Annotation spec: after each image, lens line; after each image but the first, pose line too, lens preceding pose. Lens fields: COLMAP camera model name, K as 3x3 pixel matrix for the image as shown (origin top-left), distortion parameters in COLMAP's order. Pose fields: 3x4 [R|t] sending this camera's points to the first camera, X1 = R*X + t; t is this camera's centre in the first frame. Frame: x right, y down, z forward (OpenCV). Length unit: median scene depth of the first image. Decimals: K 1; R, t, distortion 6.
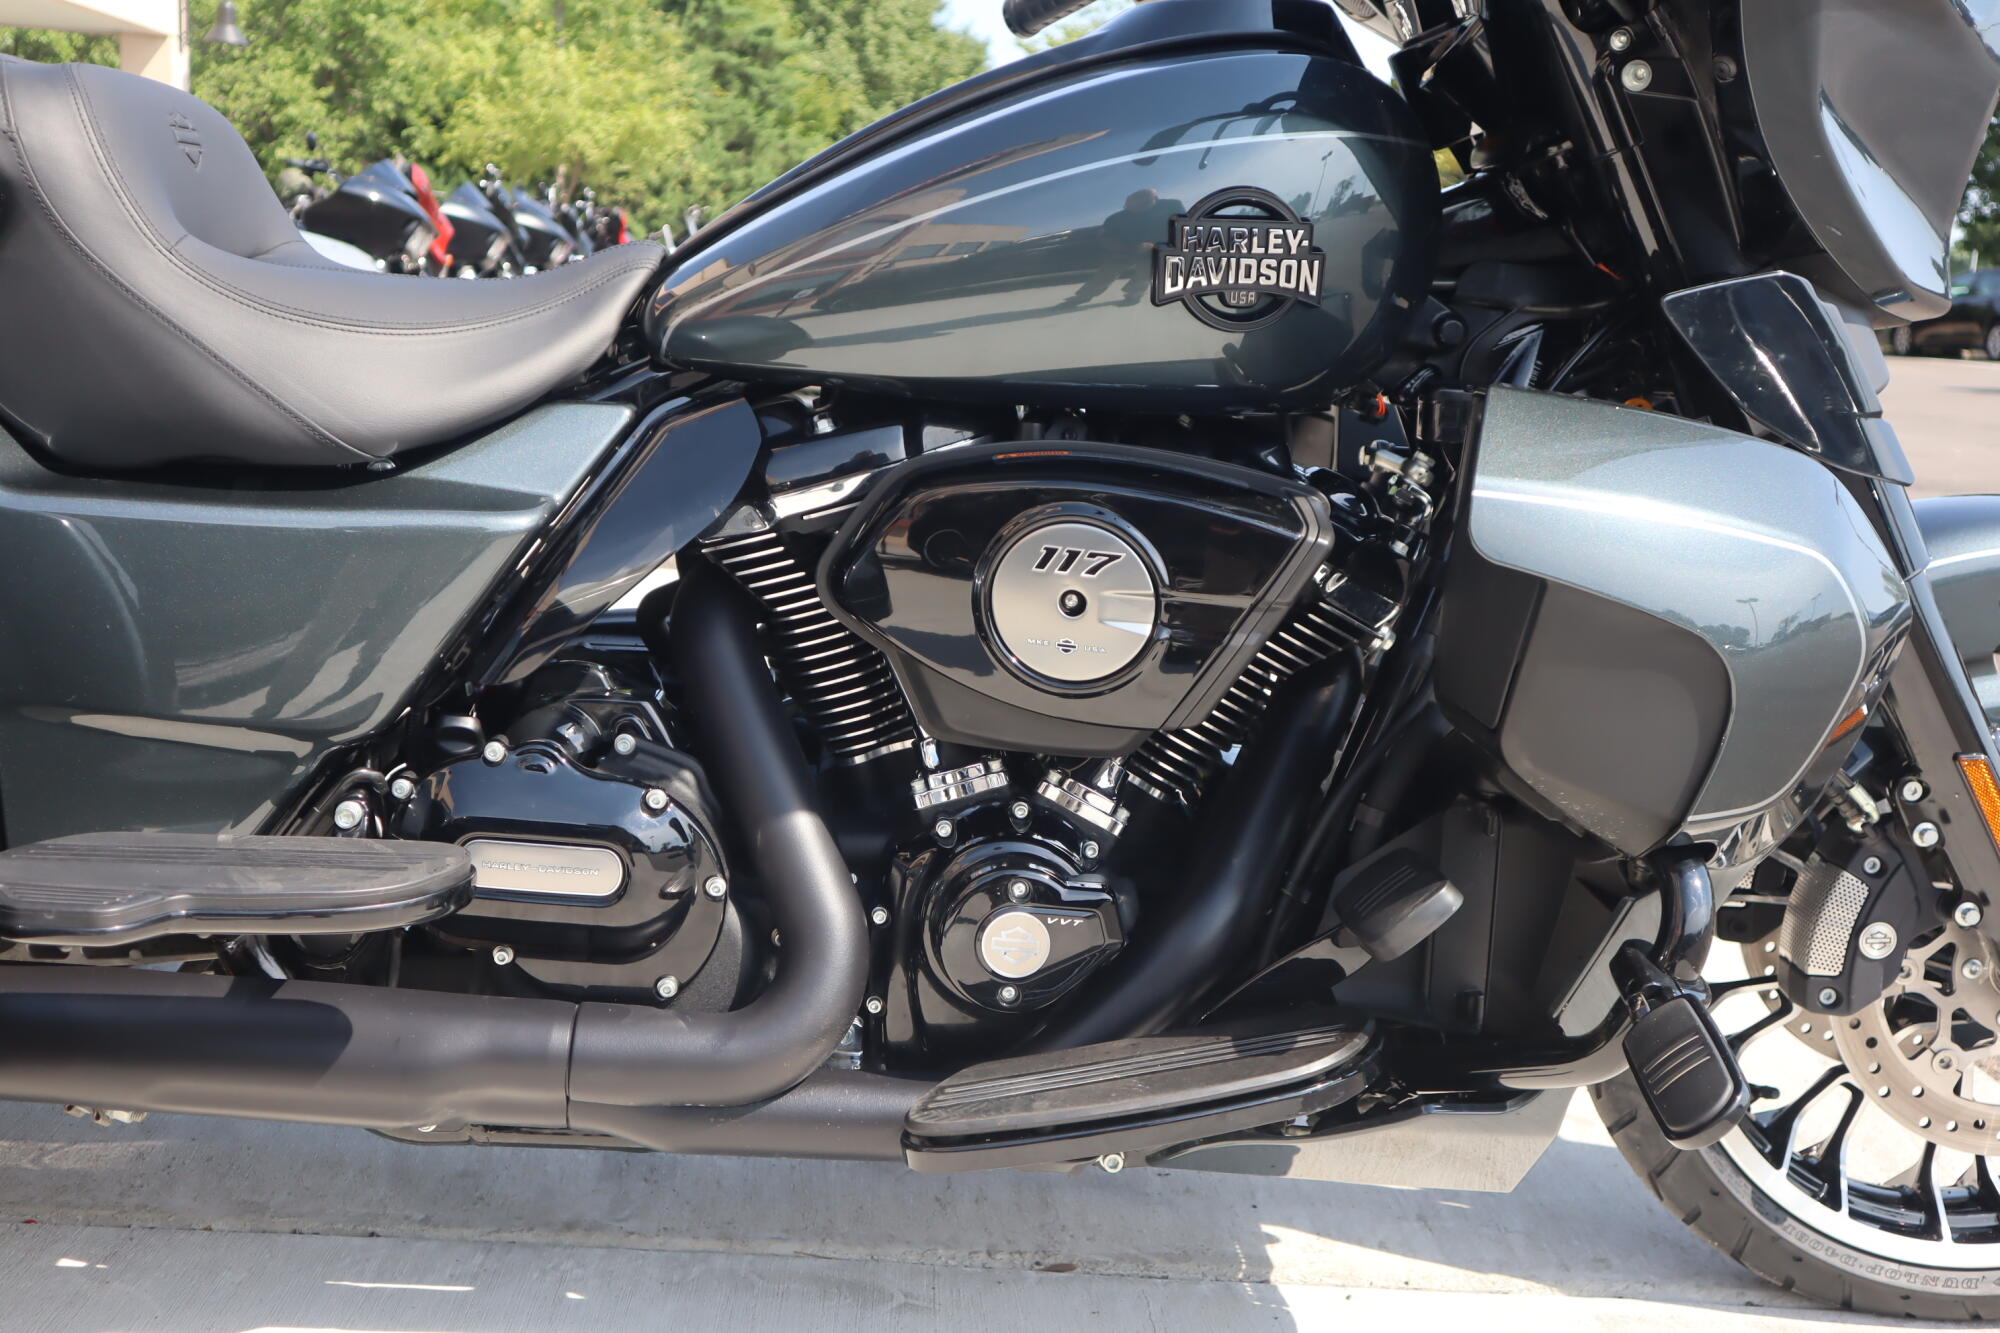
lens RADIAL K [[2112.2, 0, 1000.0], [0, 2112.2, 666.5], [0, 0, 1]] dist [-0.036072, 0.150427]
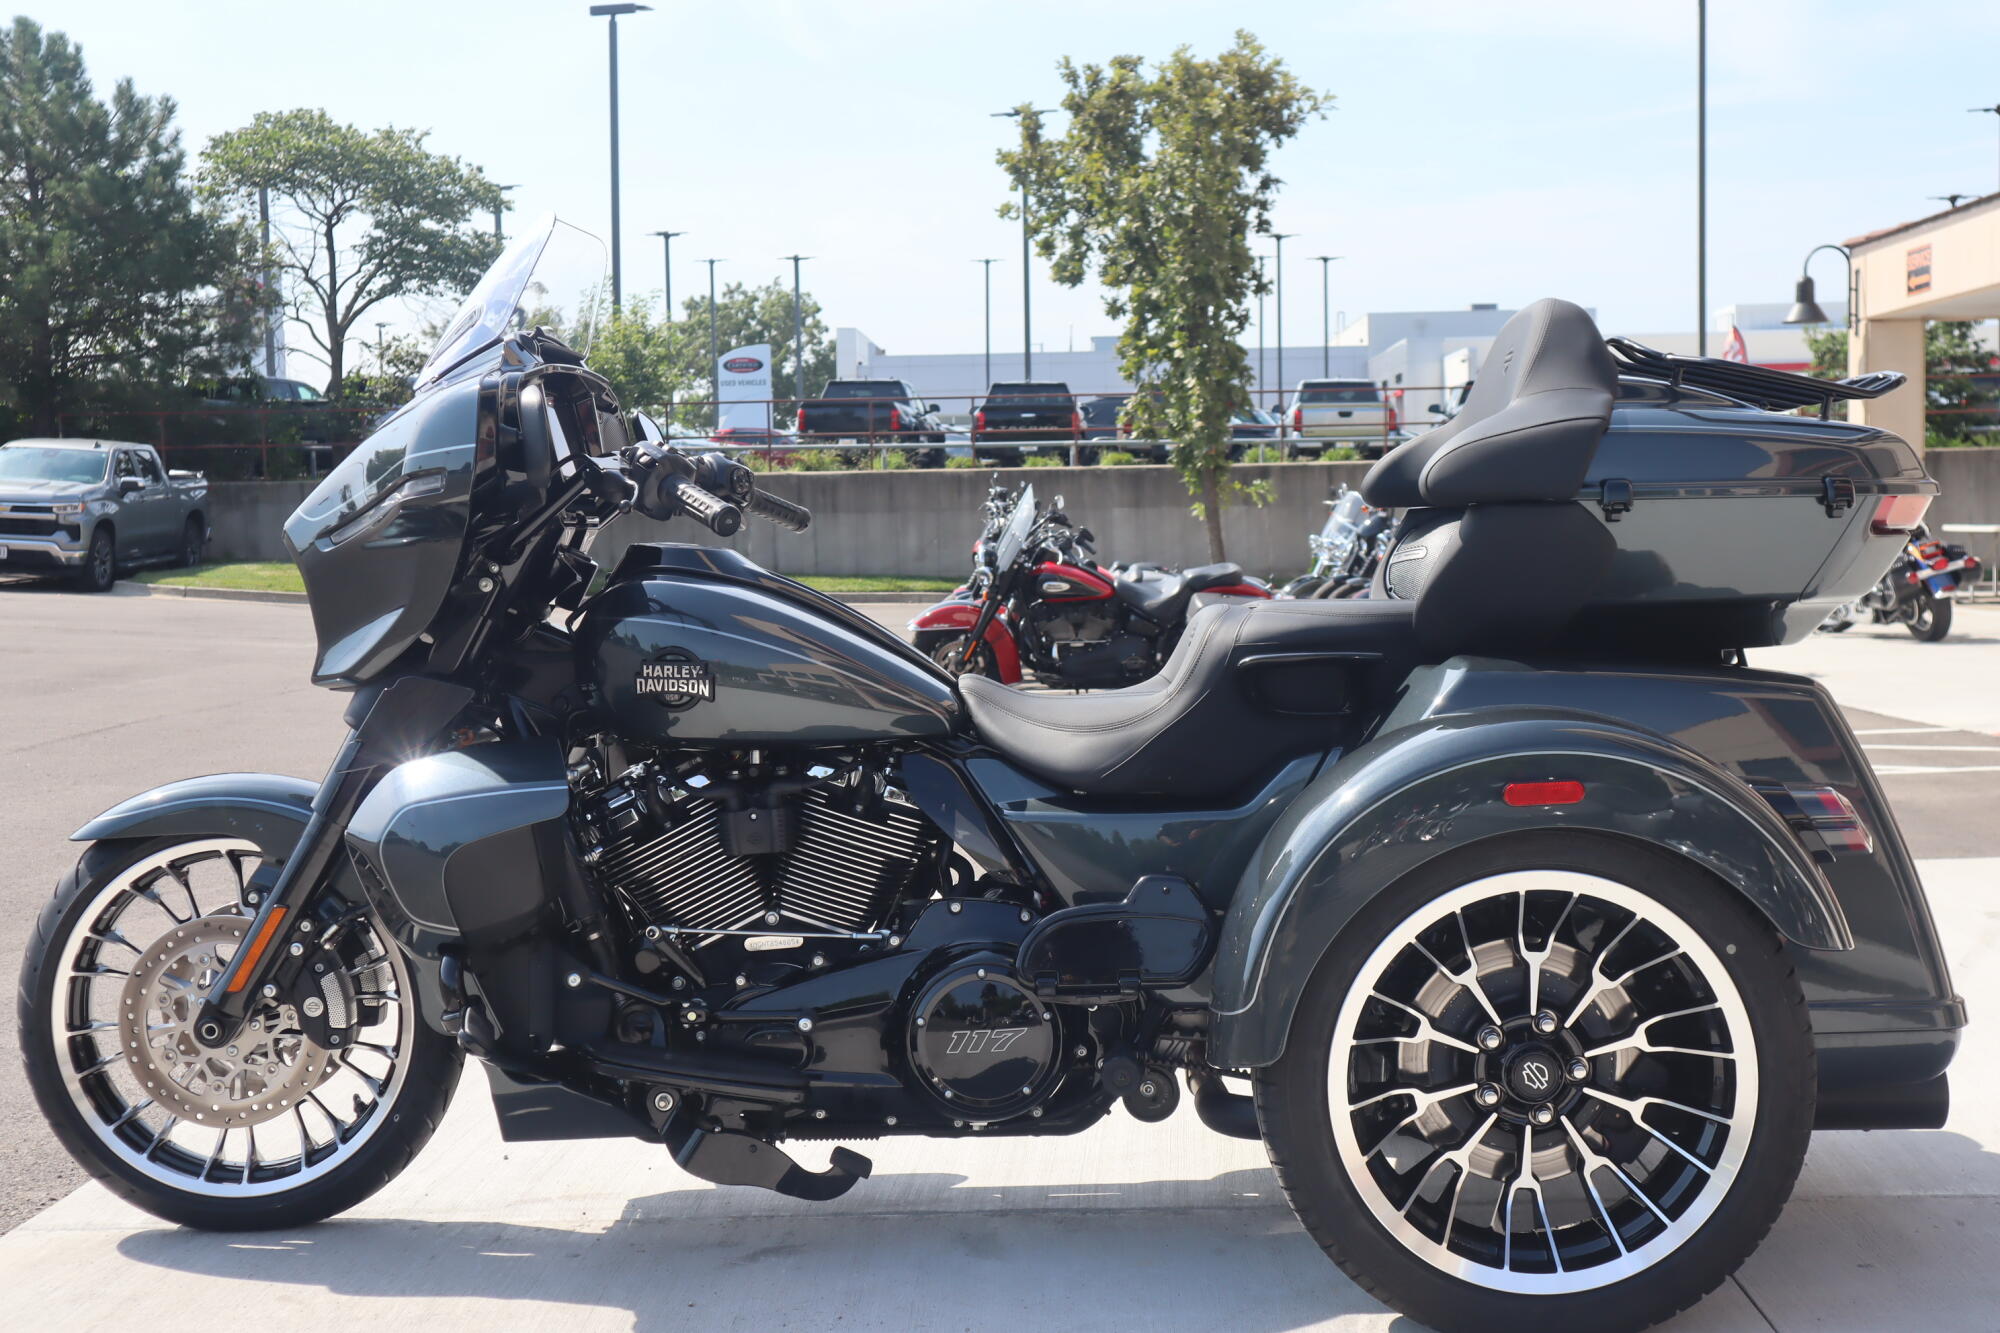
lens RADIAL K [[2640.1, 0, 1000.0], [0, 2640.1, 666.5], [0, 0, 1]] dist [0.009682, 0.158465]
pose [[-0.996720, -0.046852, 0.065980, -0.016627], [-0.029184, 0.968594, 0.246927, -0.037941], [-0.075477, 0.244192, -0.966785, 0.156591]]
